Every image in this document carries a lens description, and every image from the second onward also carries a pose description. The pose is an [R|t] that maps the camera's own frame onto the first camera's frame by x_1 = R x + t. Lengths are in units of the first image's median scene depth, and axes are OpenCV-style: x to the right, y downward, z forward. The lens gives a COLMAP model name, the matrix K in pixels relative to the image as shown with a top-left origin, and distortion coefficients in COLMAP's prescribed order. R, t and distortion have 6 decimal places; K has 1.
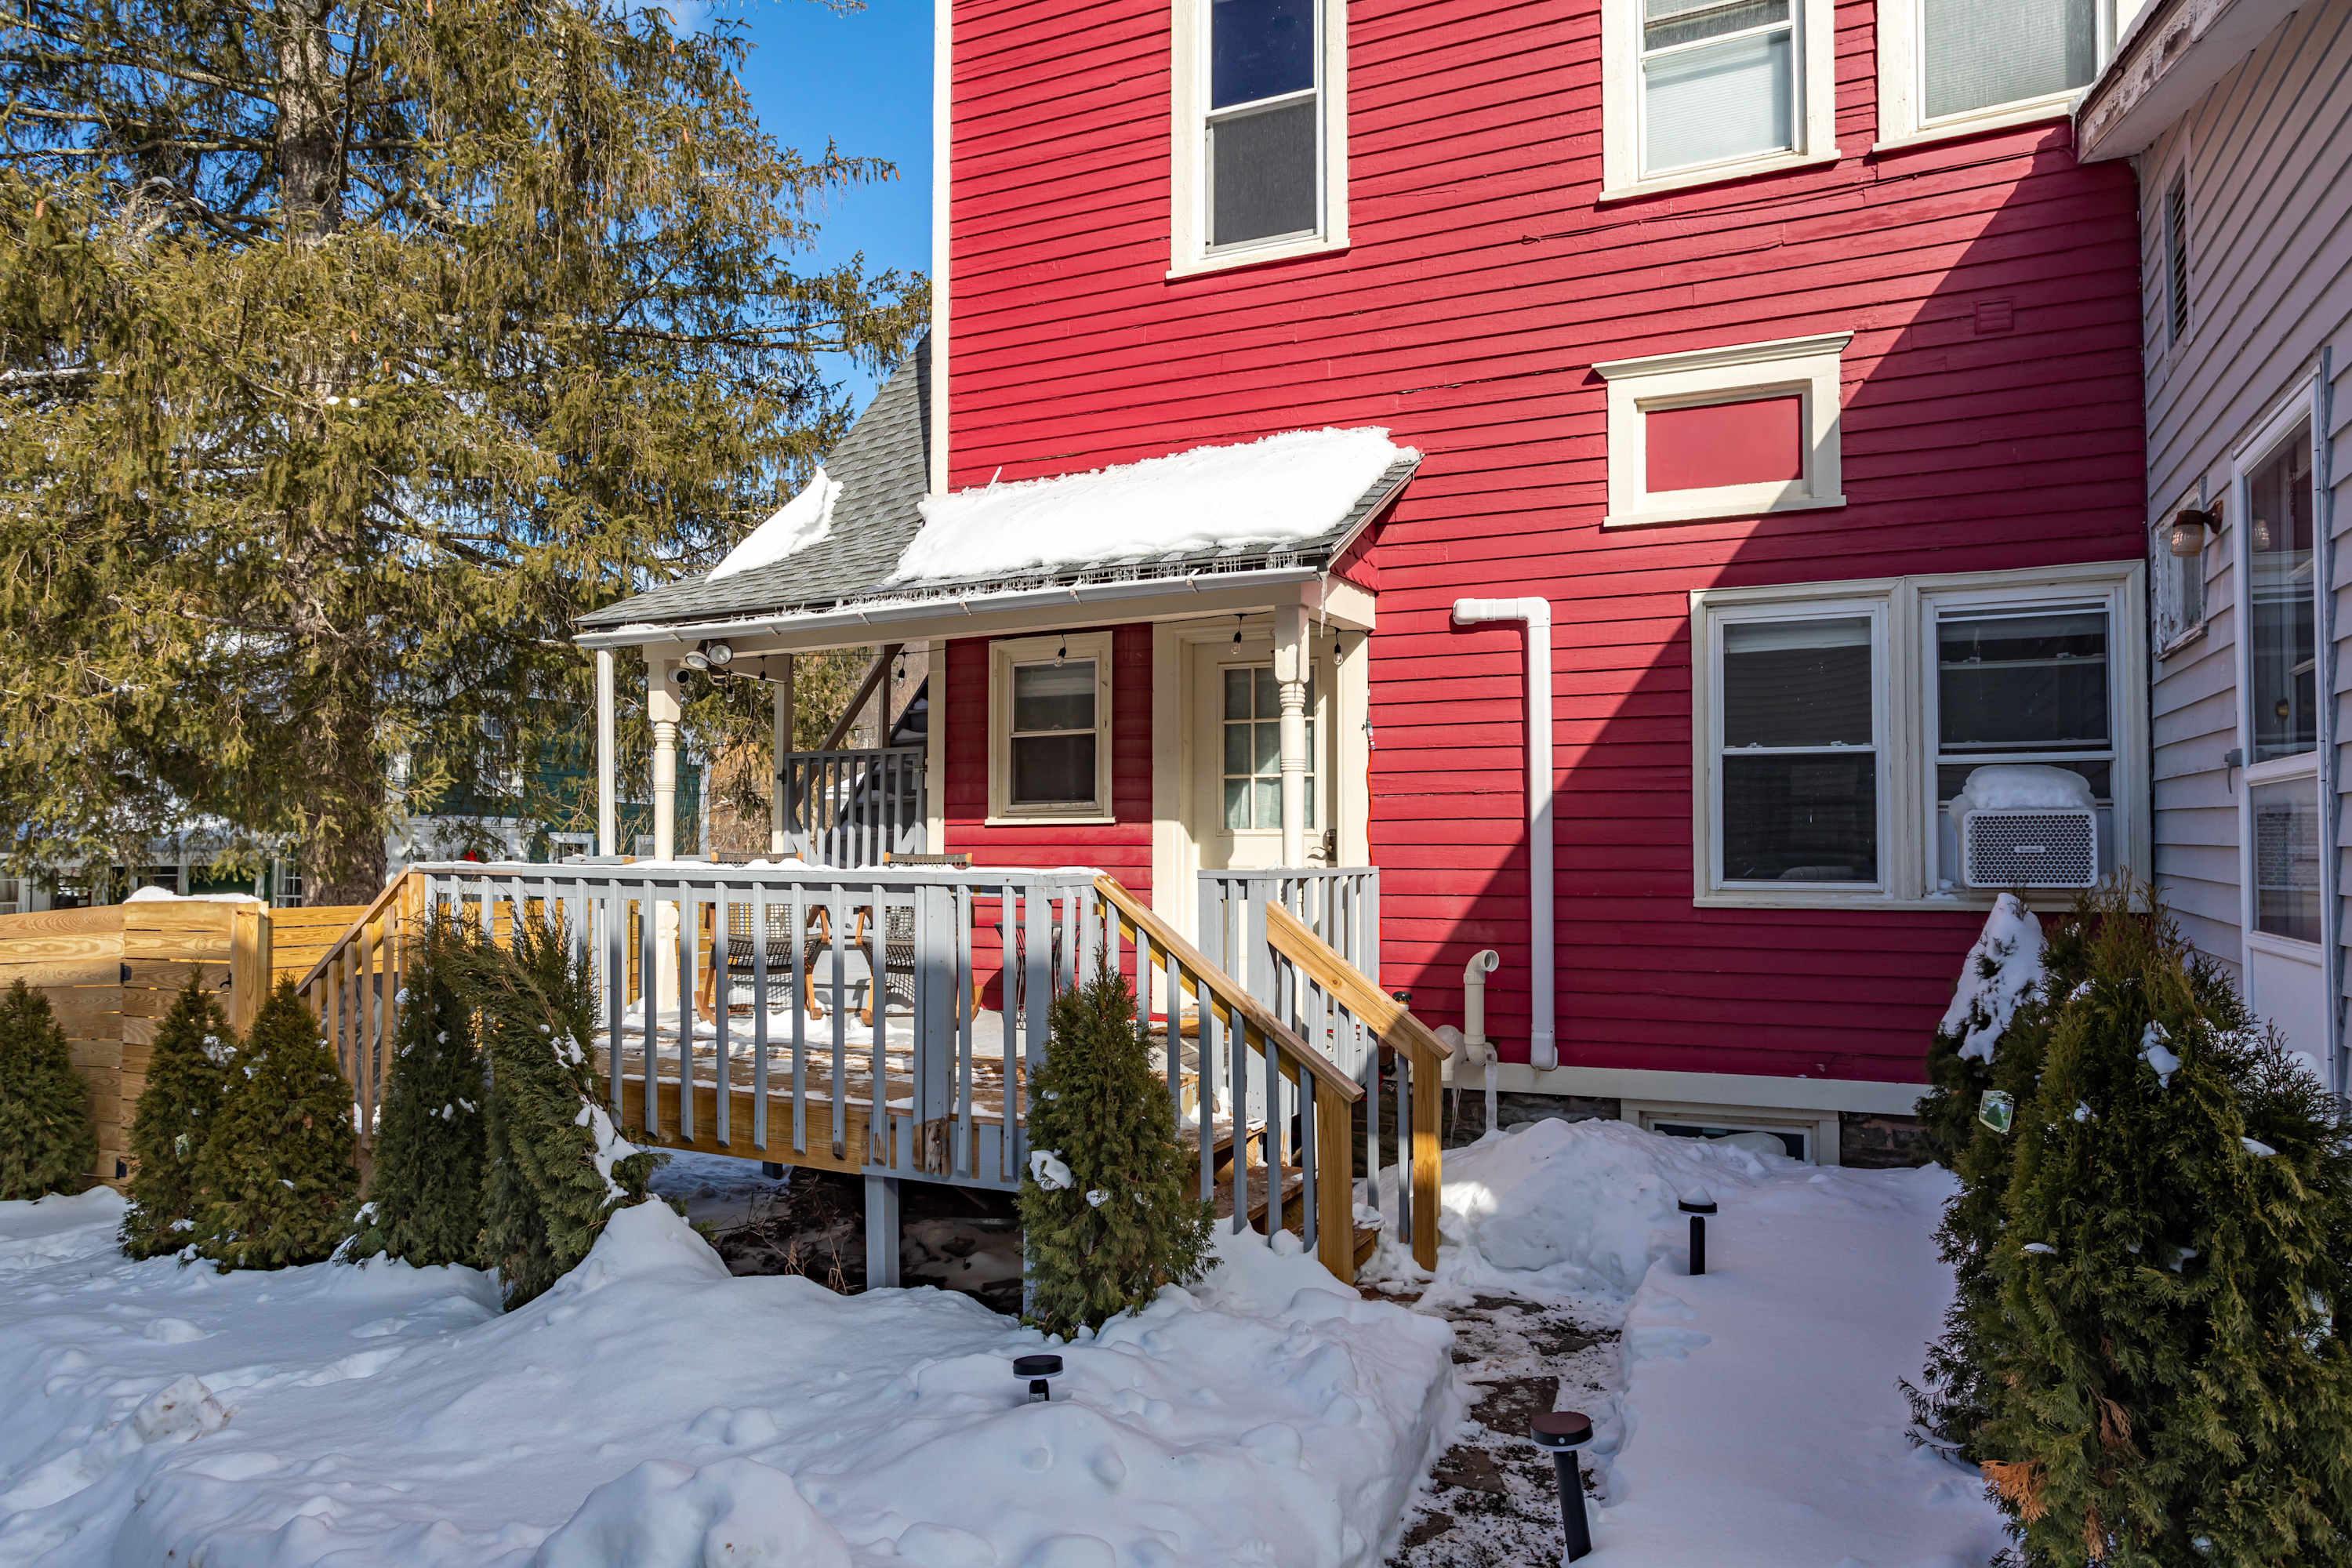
lens RADIAL K [[1155.7, 0, 1182.0], [0, 1155.7, 793.7], [0, 0, 1]] dist [-0.052148, 0.032658]
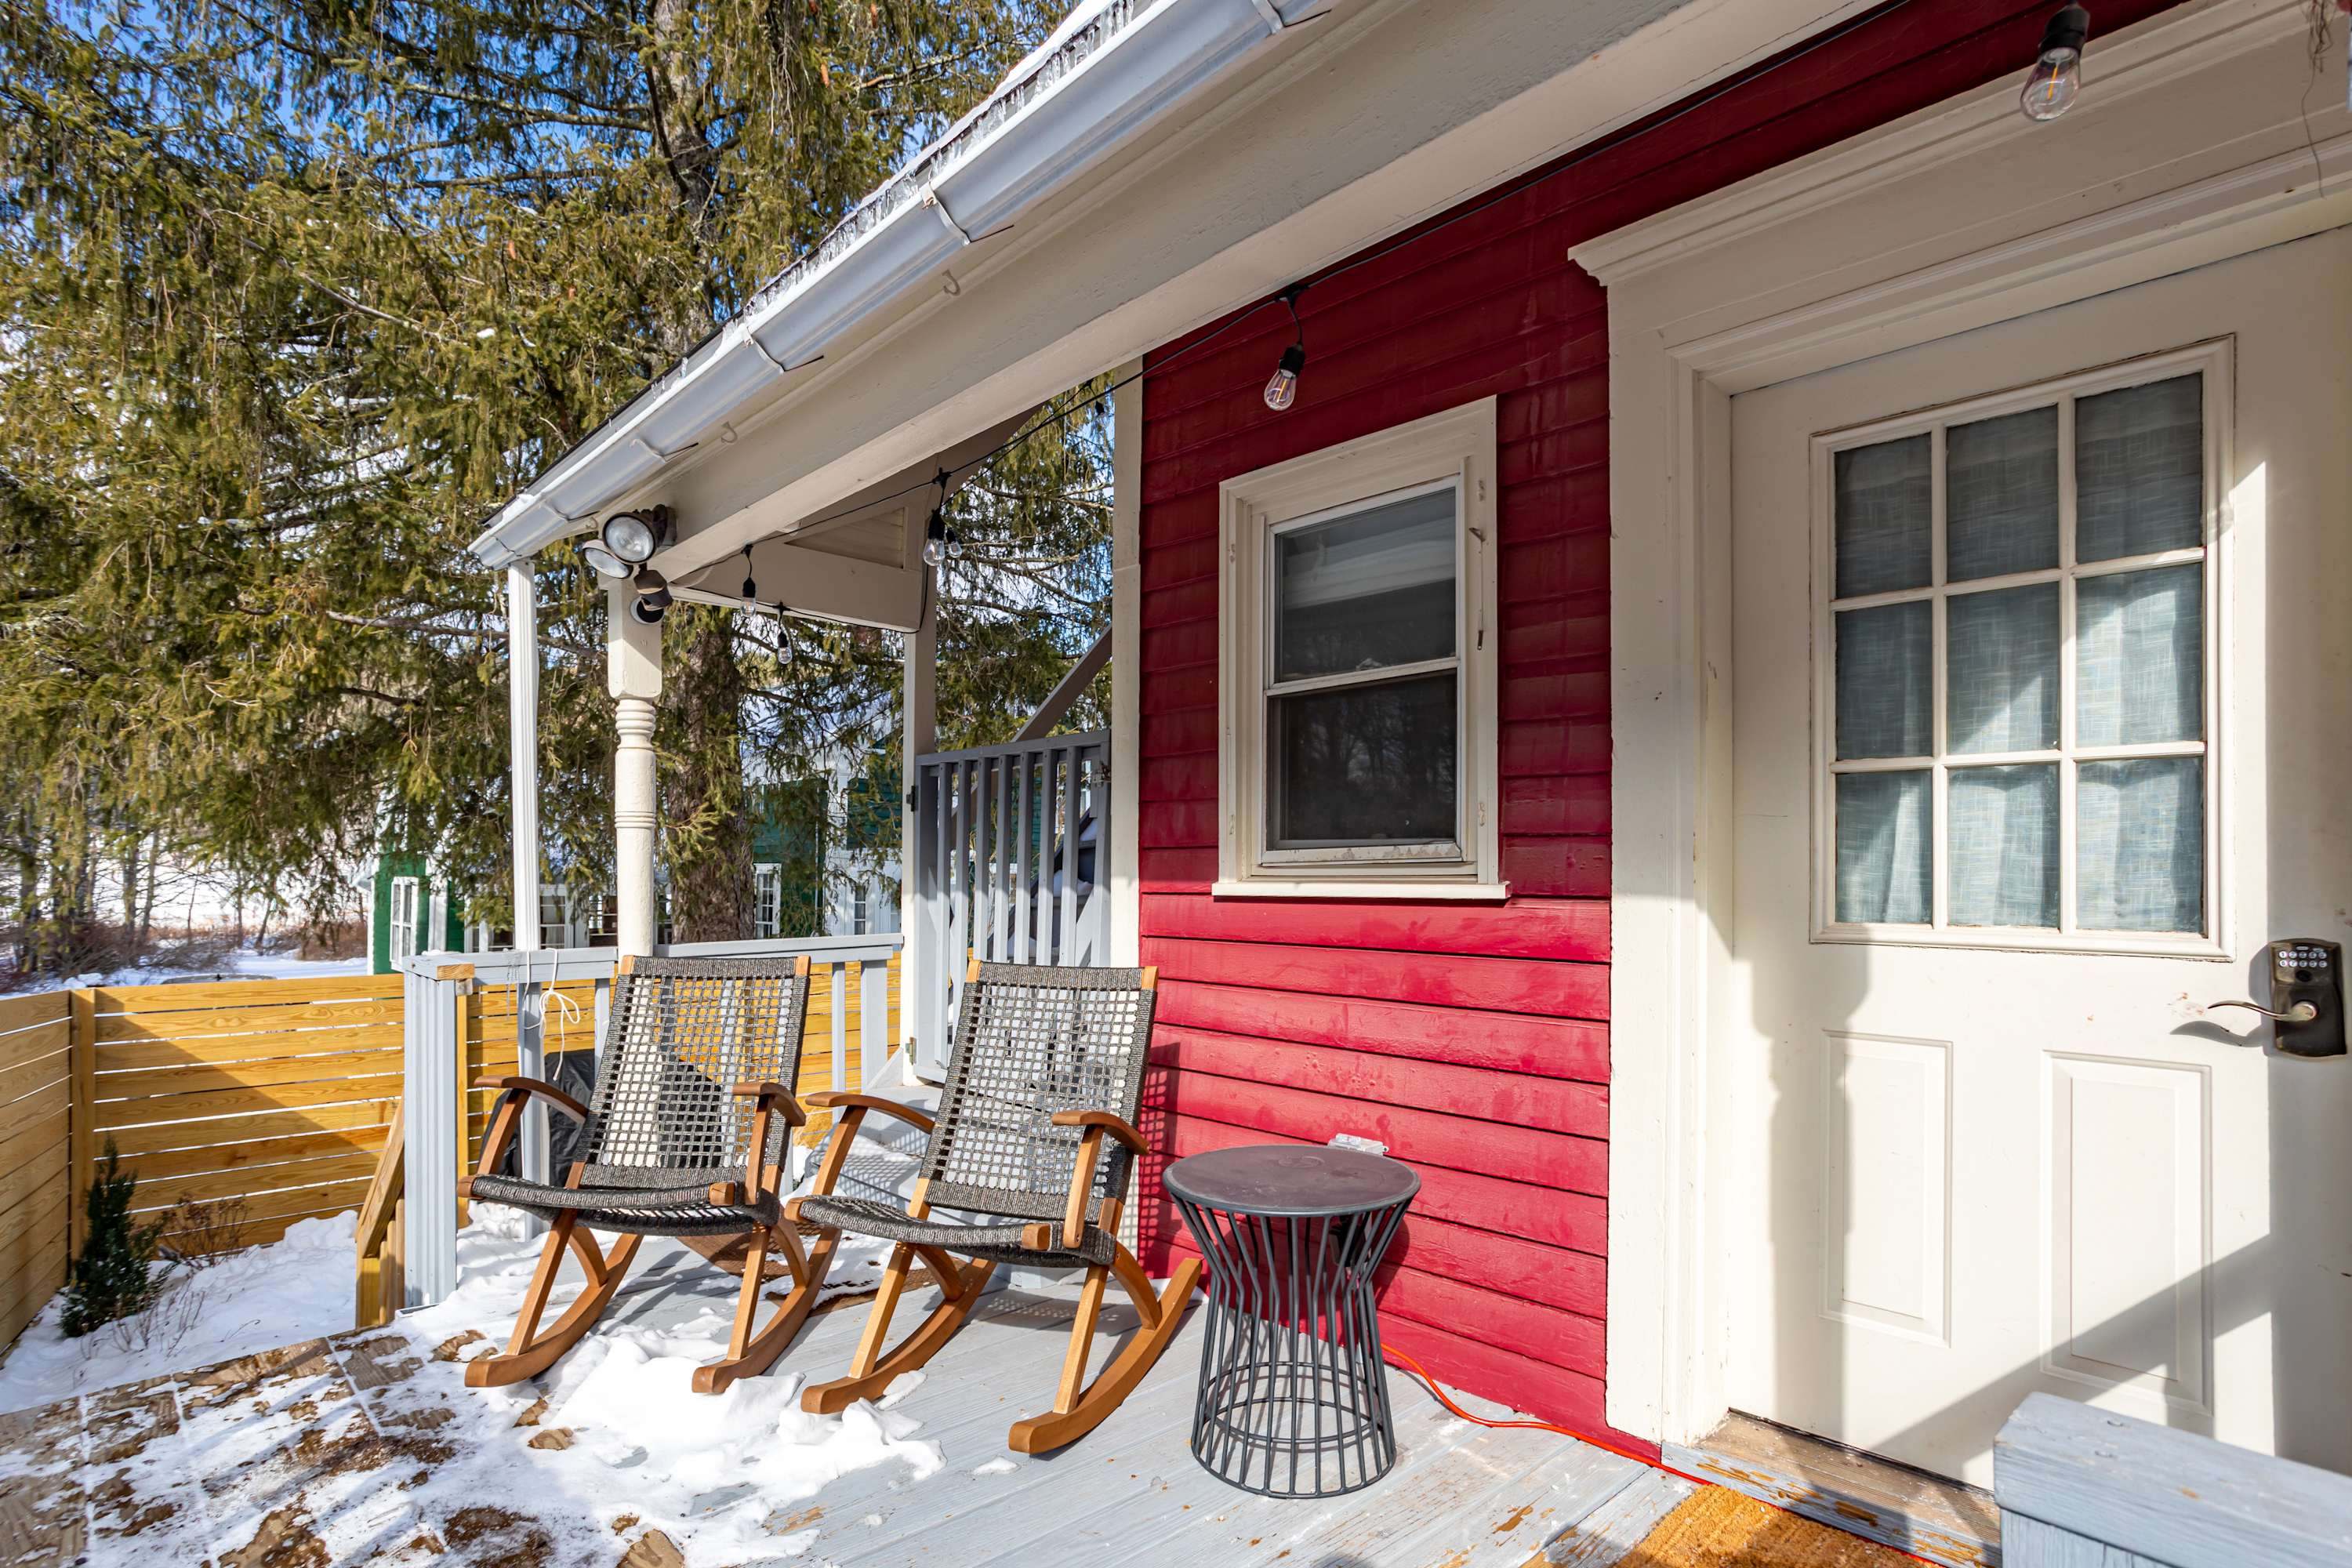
lens RADIAL K [[1140.6, 0, 1168.6], [0, 1140.6, 875.3], [0, 0, 1]] dist [-0.053755, 0.033910]
pose [[0.925891, 0.005129, -0.377756, -0.018924], [0.011100, 0.999107, 0.040772, 0.001387], [0.377628, -0.041943, 0.925007, 0.608197]]
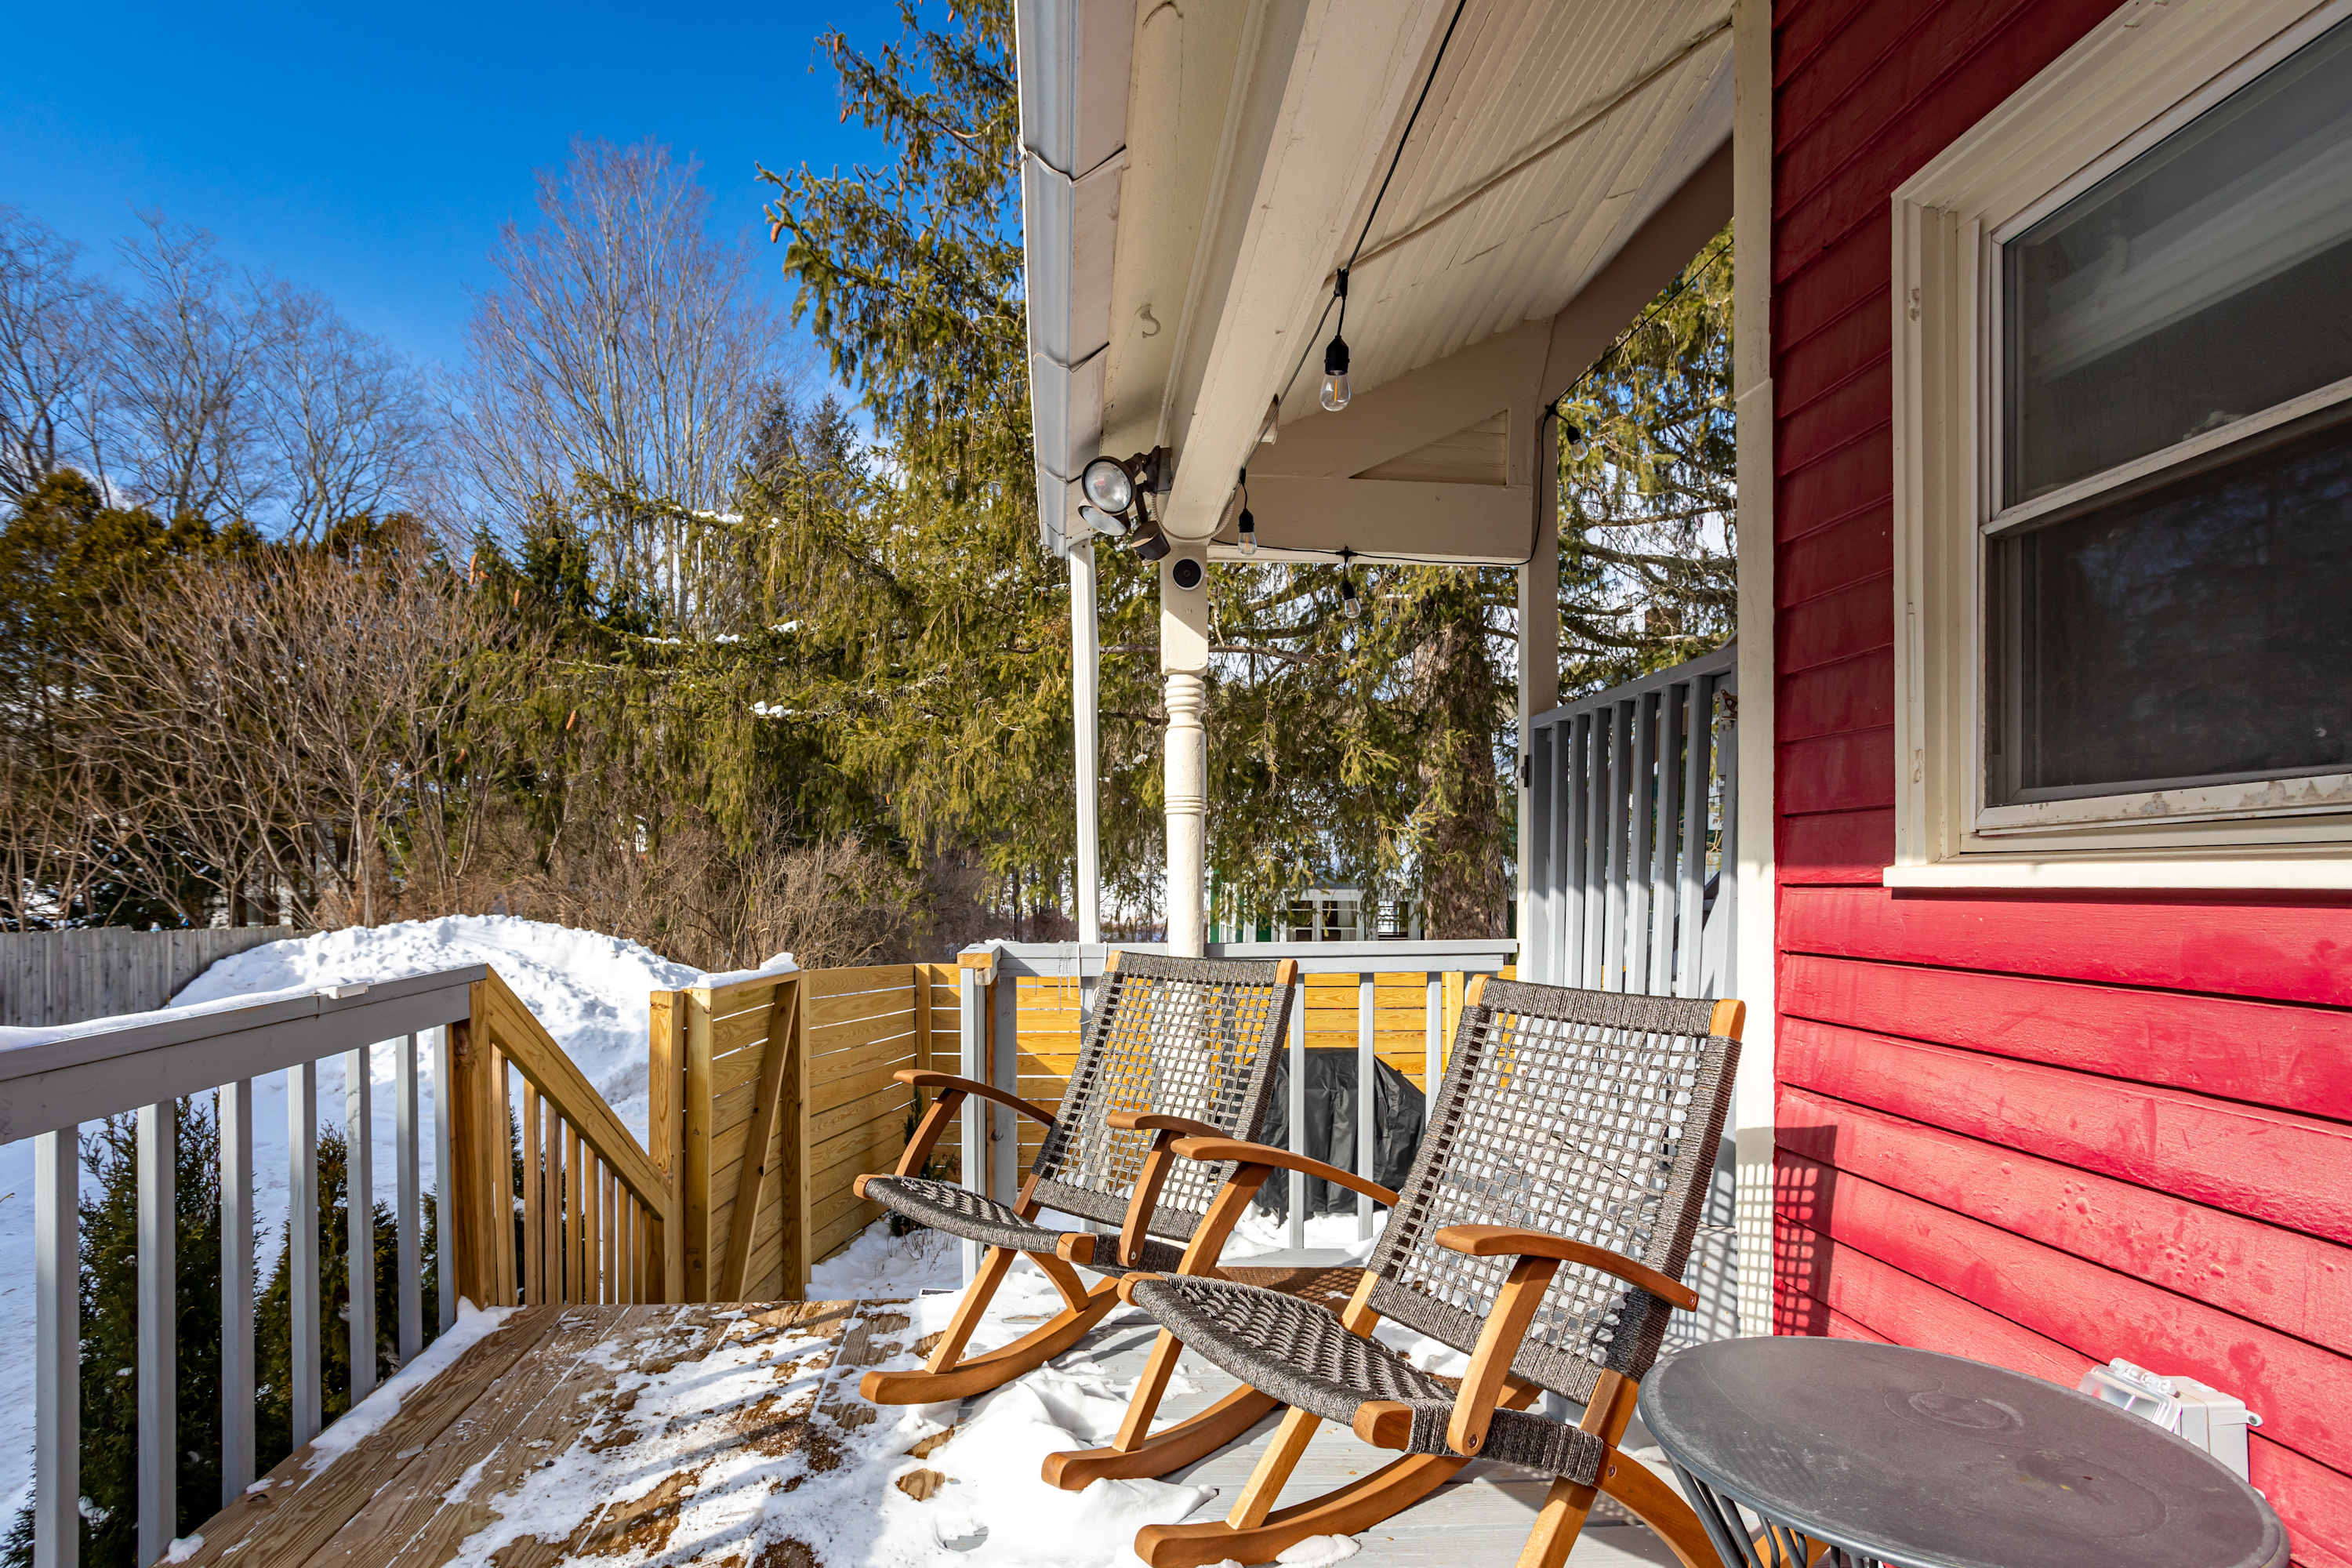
lens RADIAL K [[1140.6, 0, 1168.6], [0, 1140.6, 875.3], [0, 0, 1]] dist [-0.053755, 0.033910]
pose [[0.464789, -0.000047, -0.885421, -0.016861], [0.032287, 0.999336, 0.016896, 0.015507], [0.884832, -0.036441, 0.464482, 0.764815]]
